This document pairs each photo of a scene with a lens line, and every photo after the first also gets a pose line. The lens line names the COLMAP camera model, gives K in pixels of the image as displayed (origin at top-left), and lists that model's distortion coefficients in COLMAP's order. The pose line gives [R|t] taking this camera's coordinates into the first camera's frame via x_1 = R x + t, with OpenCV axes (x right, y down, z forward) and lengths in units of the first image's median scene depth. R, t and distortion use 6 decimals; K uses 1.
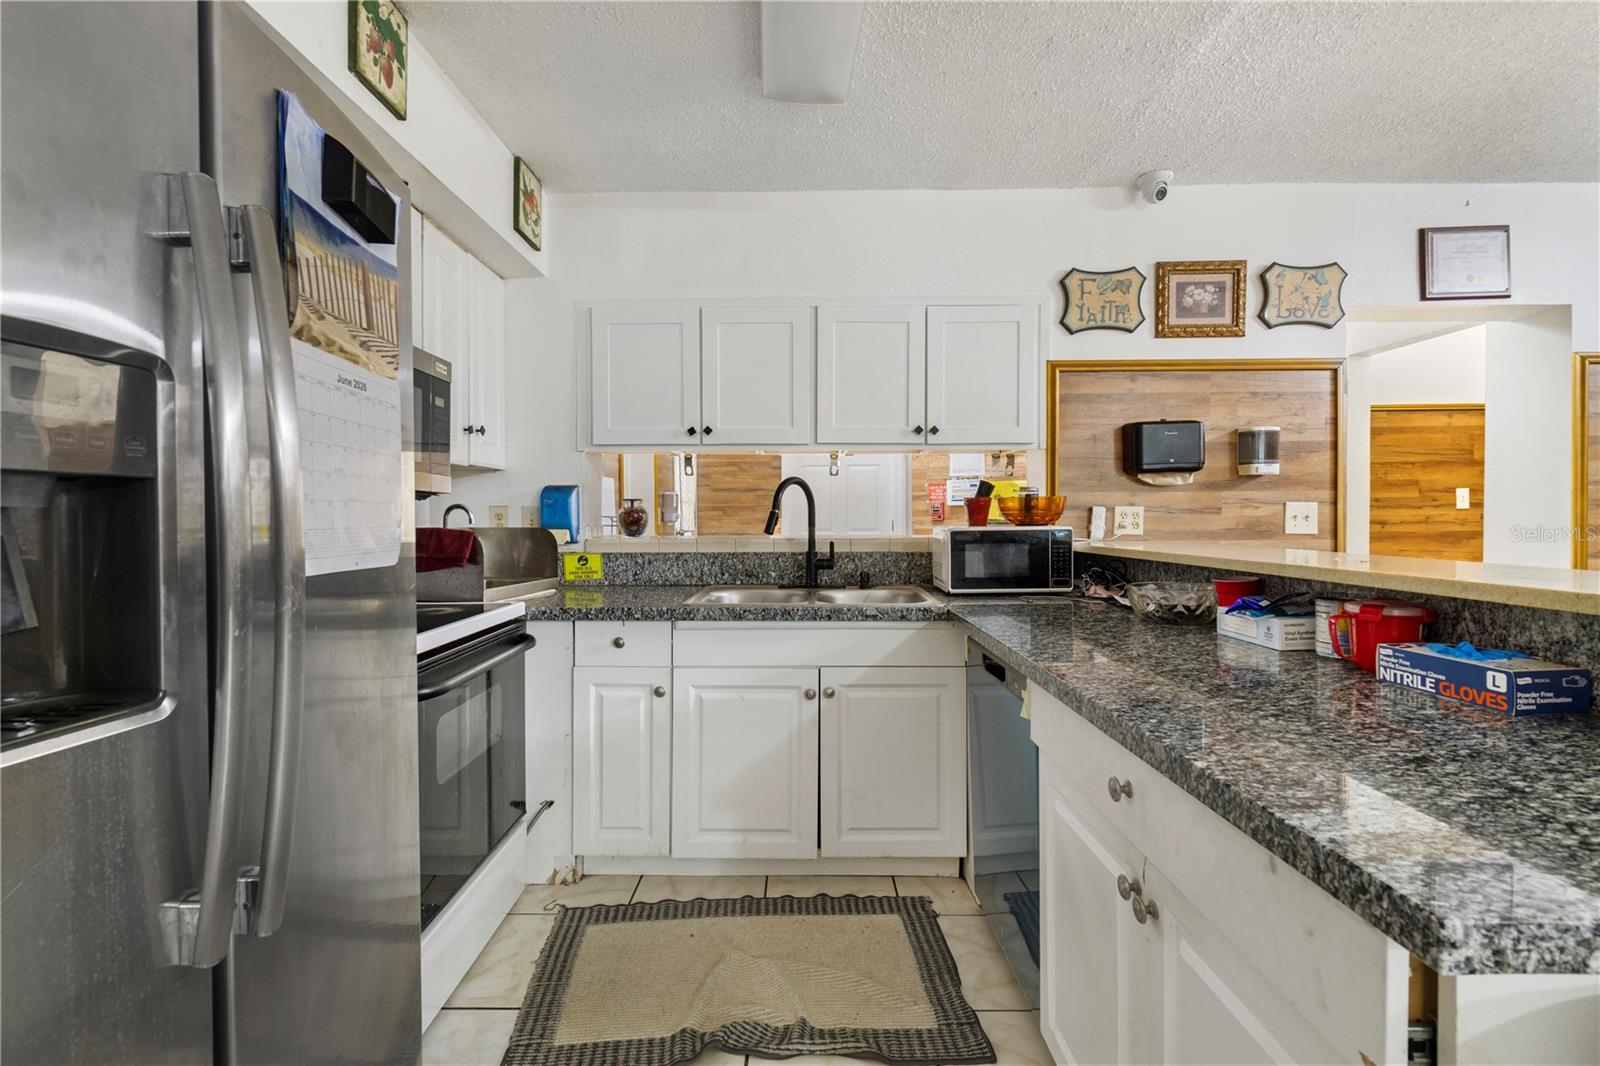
lens RADIAL K [[721.6, 0, 785.7], [0, 721.6, 524.9], [0, 0, 1]] dist [0.002820, 0.000408]
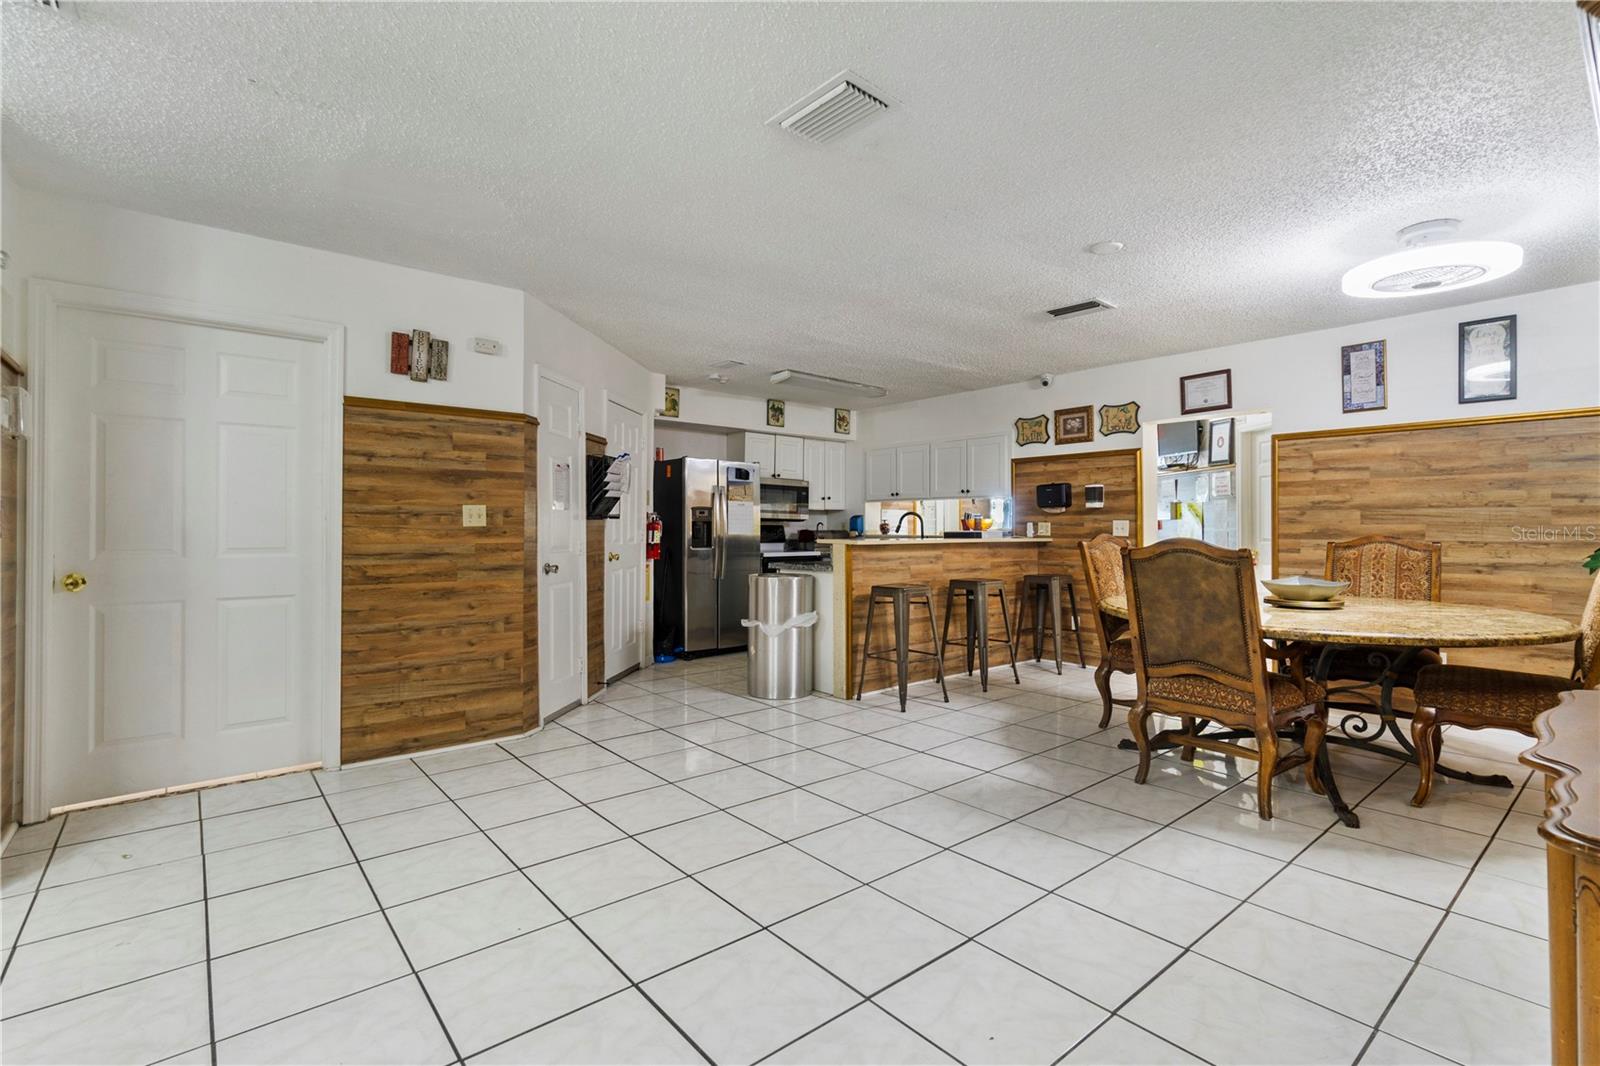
lens RADIAL K [[721.6, 0, 720.0], [0, 721.6, 529.3], [0, 0, 1]] dist [0.002820, 0.000408]
pose [[0.579660, 0.006273, -0.814835, 1.705933], [-0.014812, 0.999886, -0.002839, 0.015166], [0.814724, 0.013715, 0.579687, -1.079567]]
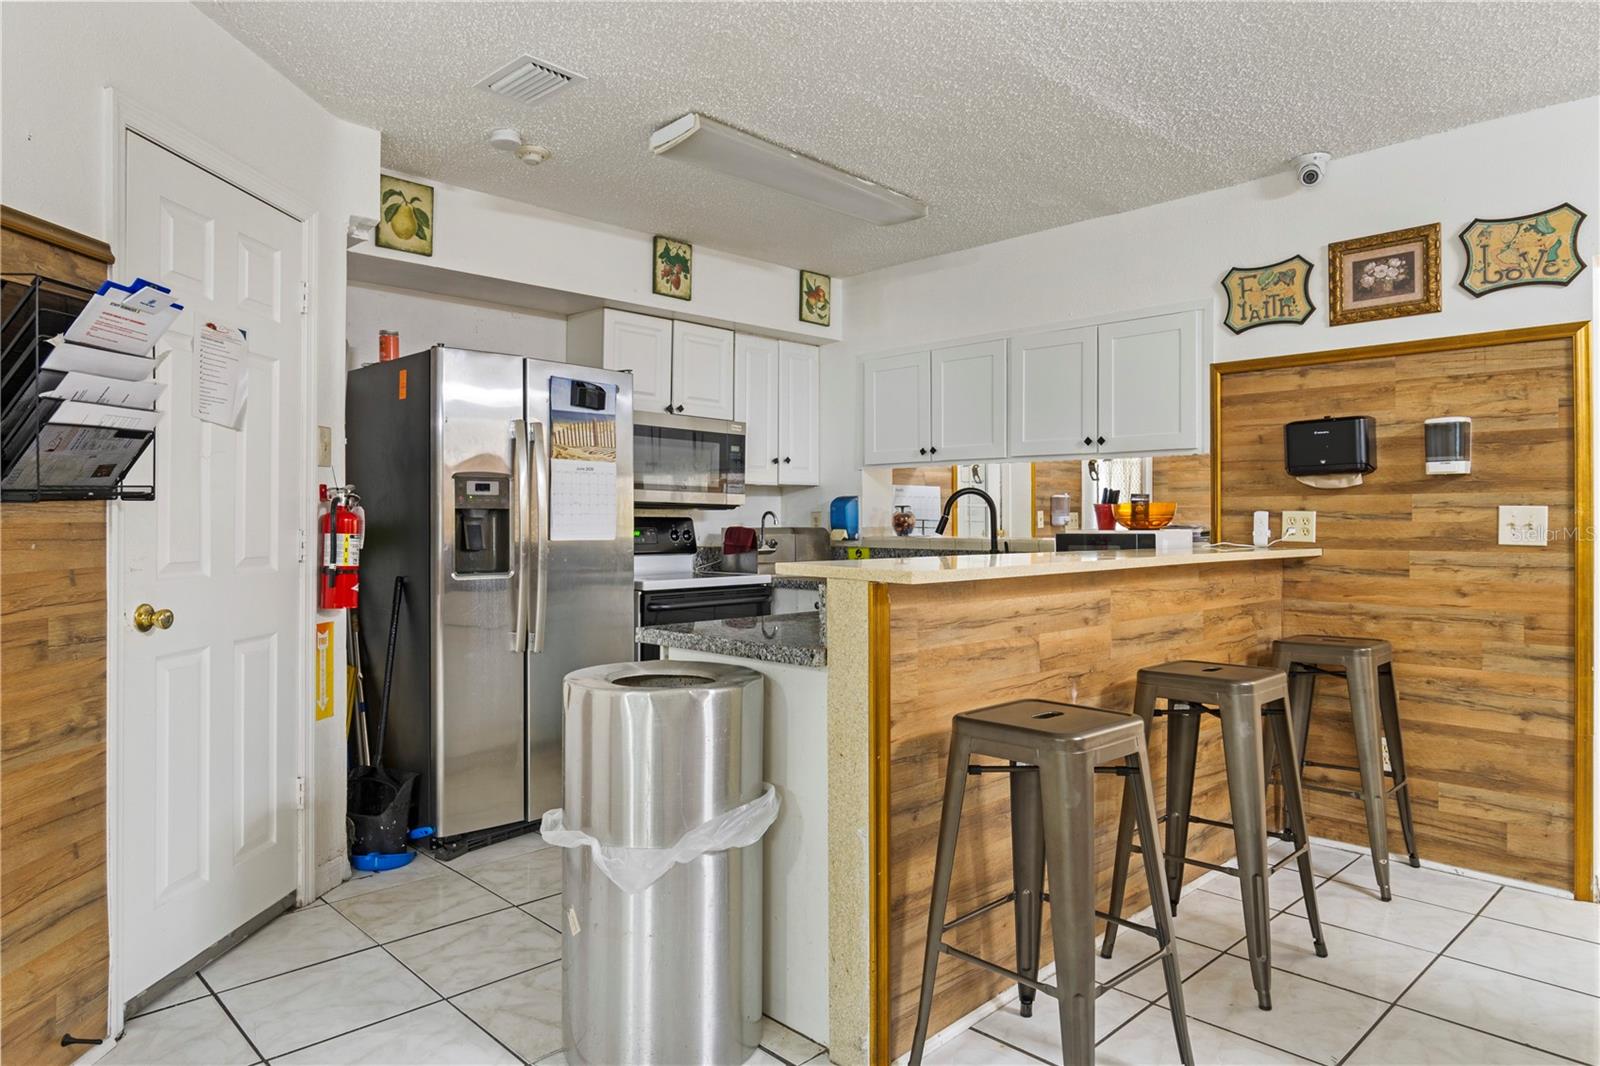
lens RADIAL K [[983.3, 0, 746.8], [0, 983.3, 522.4], [0, 0, 1]] dist [0.006000, -0.000867]
pose [[0.680000, 0.006829, -0.733180, 0.930152], [-0.012055, 0.999926, -0.001867, -0.000545], [0.733113, 0.010108, 0.680032, -0.383991]]
